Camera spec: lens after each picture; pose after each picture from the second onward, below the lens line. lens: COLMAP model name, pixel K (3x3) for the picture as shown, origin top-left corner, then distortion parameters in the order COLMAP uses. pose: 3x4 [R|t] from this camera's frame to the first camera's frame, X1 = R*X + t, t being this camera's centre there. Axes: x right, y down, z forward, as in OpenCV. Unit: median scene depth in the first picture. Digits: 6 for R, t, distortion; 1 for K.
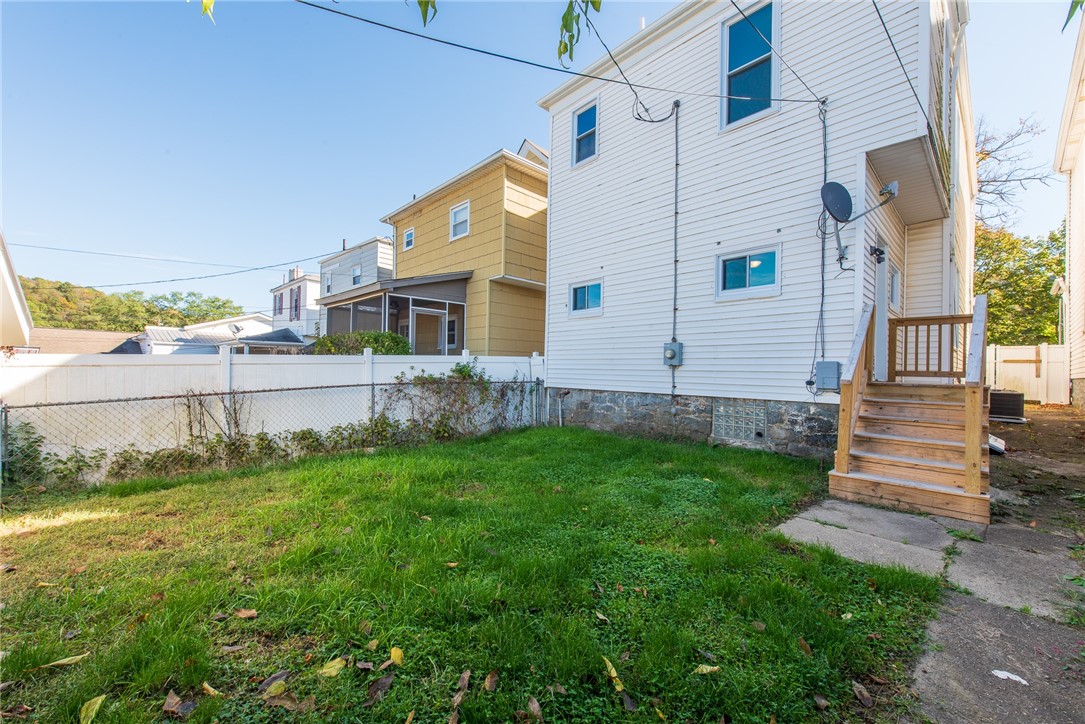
lens RADIAL K [[422.5, 0, 545.8], [0, 422.5, 366.4], [0, 0, 1]] dist [0.010702, -0.002423]
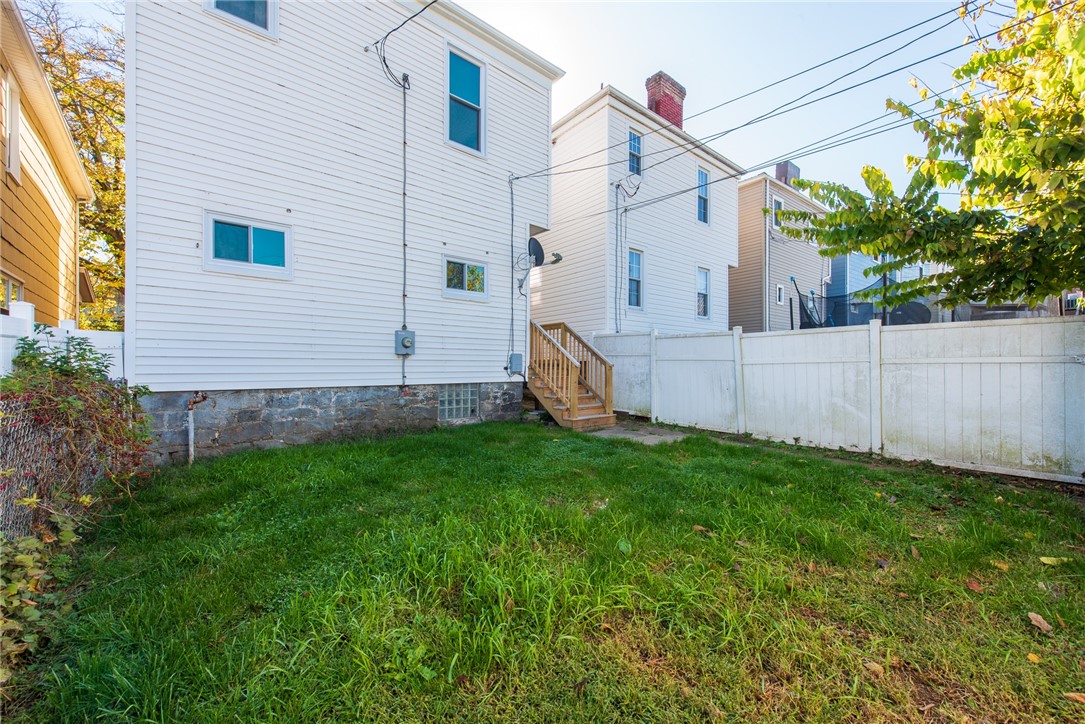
lens RADIAL K [[422.5, 0, 545.3], [0, 422.5, 365.9], [0, 0, 1]] dist [0.010702, -0.002423]
pose [[0.047666, -0.017796, 0.998705, -0.639453], [-0.010445, 0.999778, 0.018313, 0.002457], [-0.998809, -0.011305, 0.047469, 0.643323]]
